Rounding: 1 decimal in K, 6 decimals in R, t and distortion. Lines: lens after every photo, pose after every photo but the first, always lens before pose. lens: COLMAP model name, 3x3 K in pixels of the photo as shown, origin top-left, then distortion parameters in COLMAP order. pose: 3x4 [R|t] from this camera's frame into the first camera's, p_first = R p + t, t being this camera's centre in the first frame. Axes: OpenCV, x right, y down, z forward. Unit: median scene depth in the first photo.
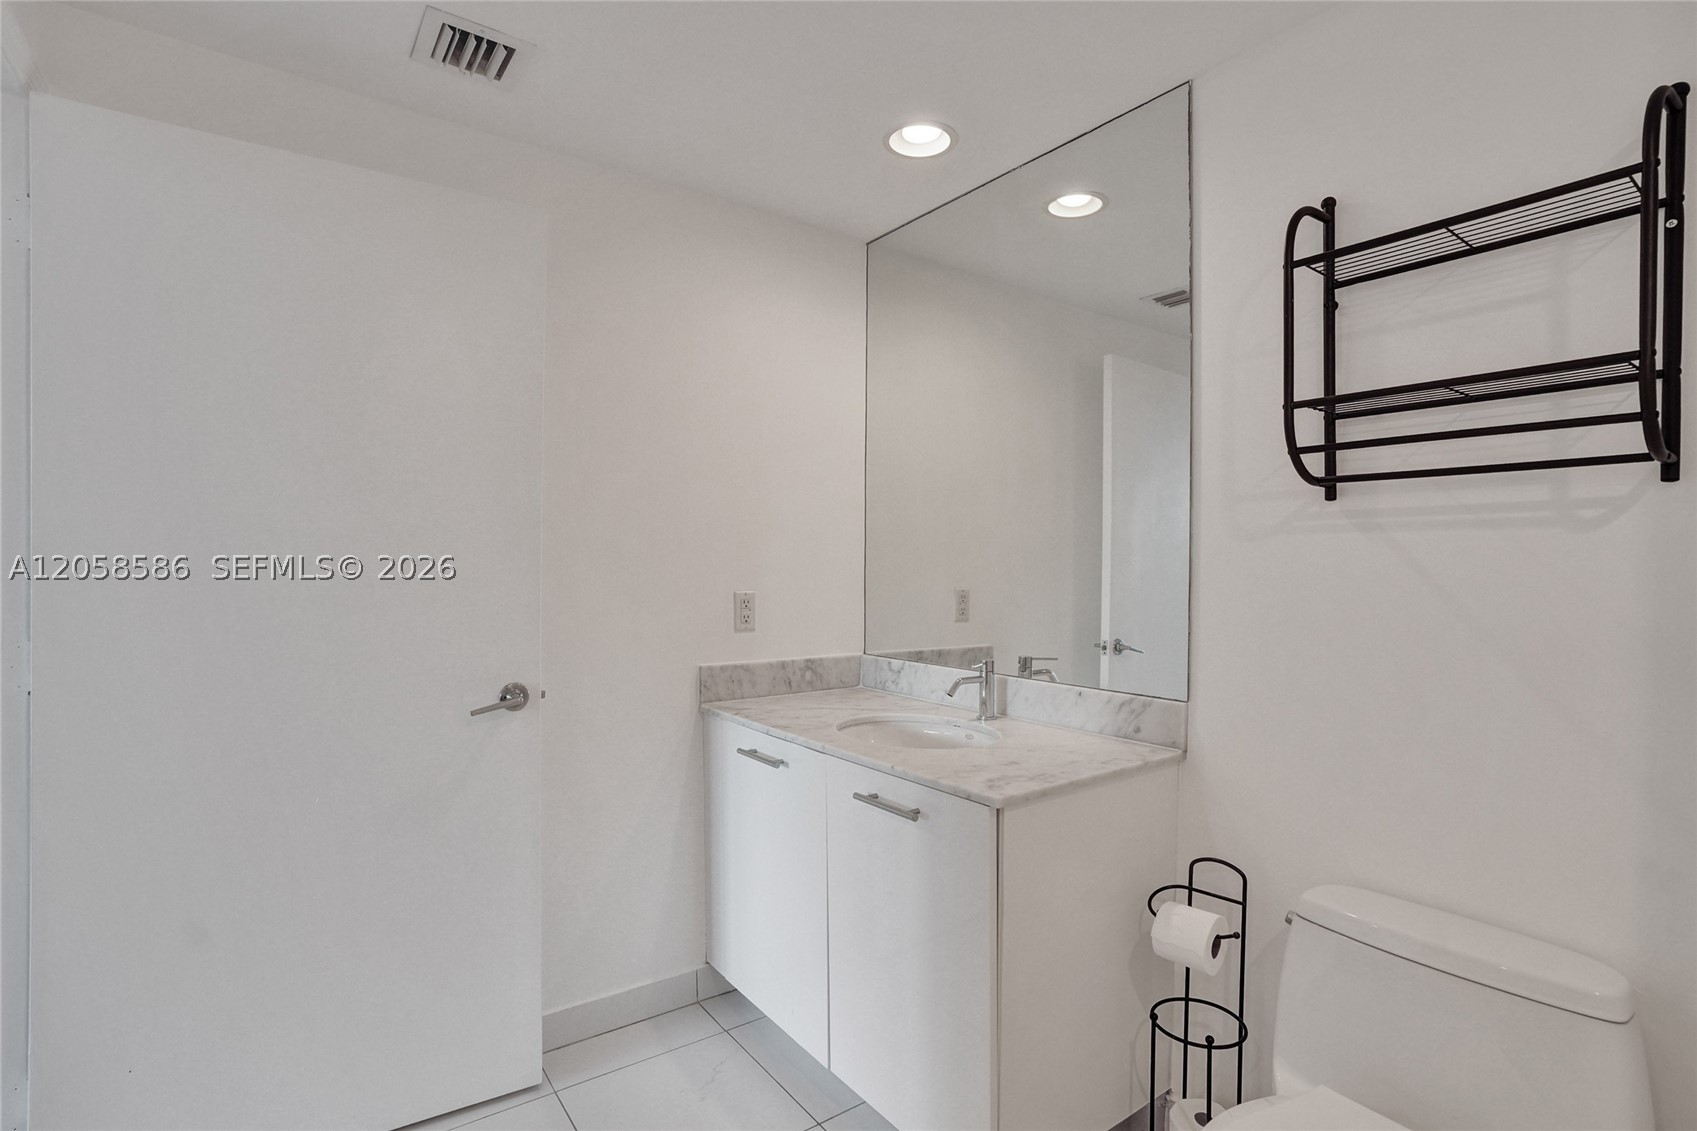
lens RADIAL K [[831.2, 0, 849.2], [0, 831.2, 568.2], [0, 0, 1]] dist [0.000670, 0.000364]
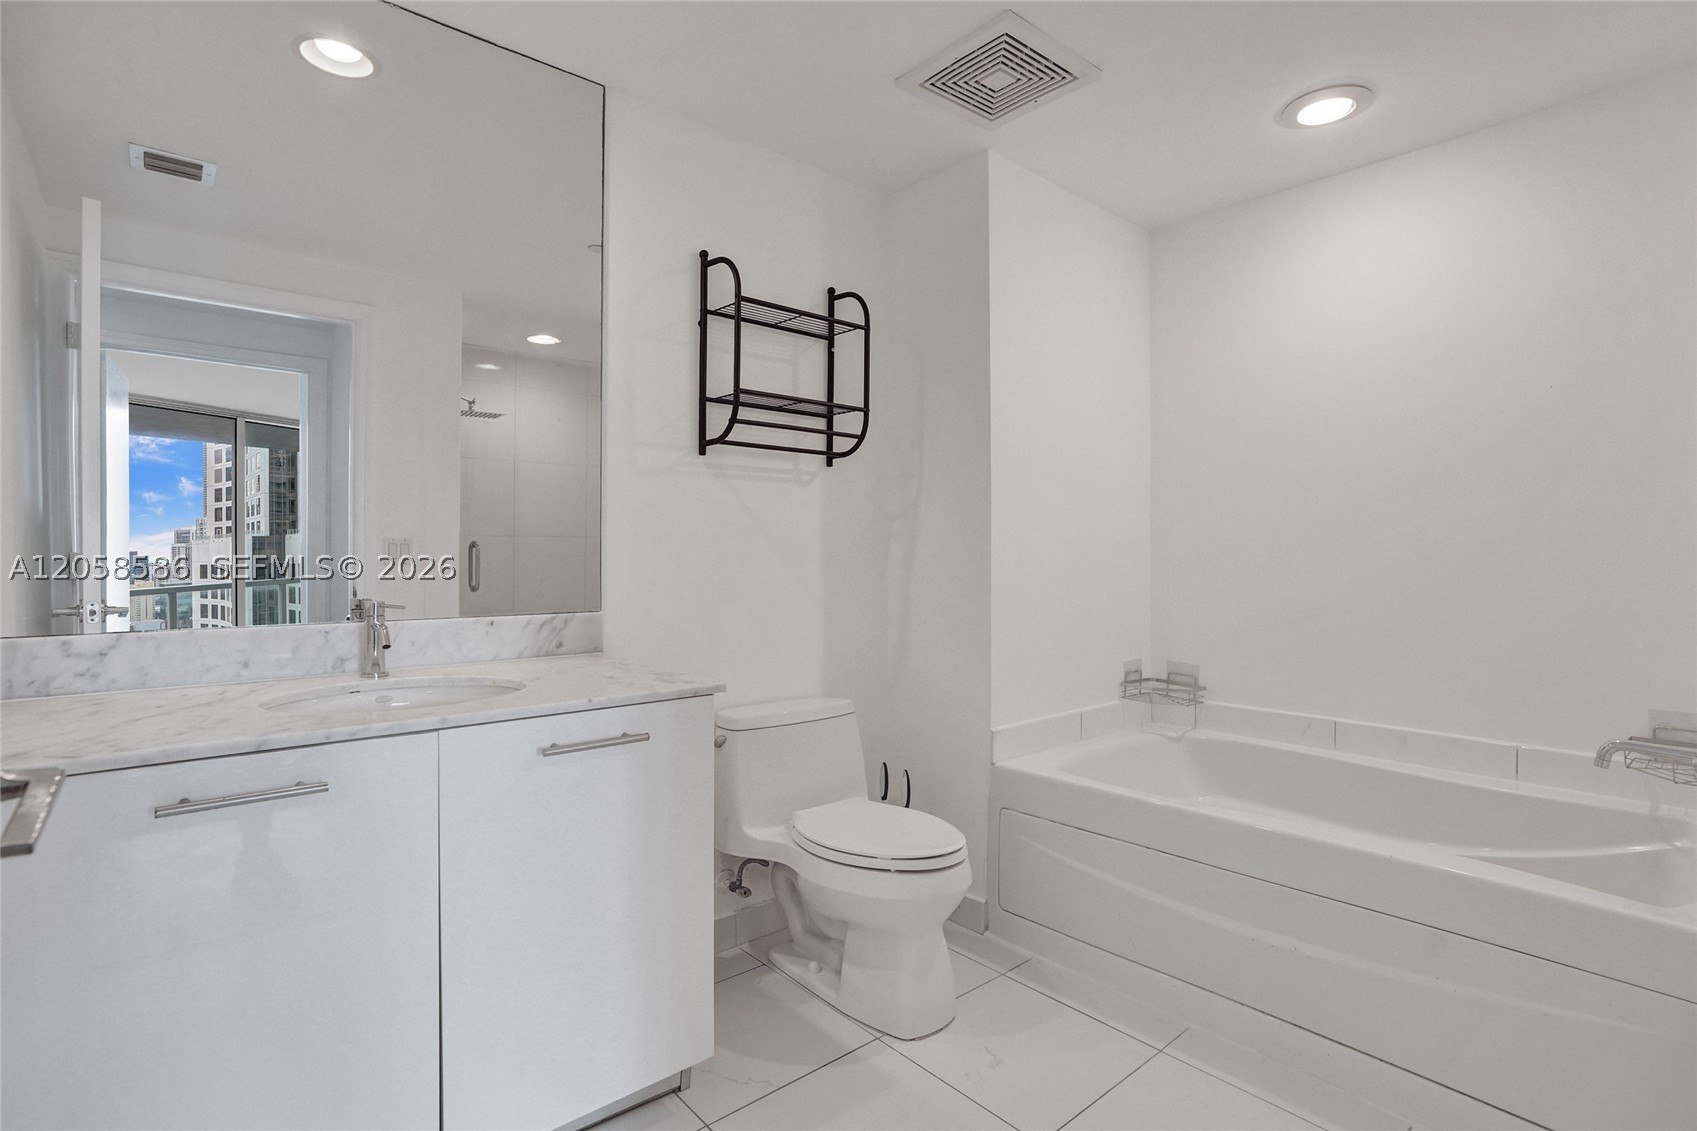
lens RADIAL K [[803.4, 0, 851.6], [0, 803.4, 561.3], [0, 0, 1]] dist [-0.027473, 0.000795]
pose [[-0.071029, -0.012598, 0.997395, -0.718149], [0.004892, 0.999904, 0.012978, 0.074859], [-0.997462, 0.005801, -0.070960, 0.699746]]
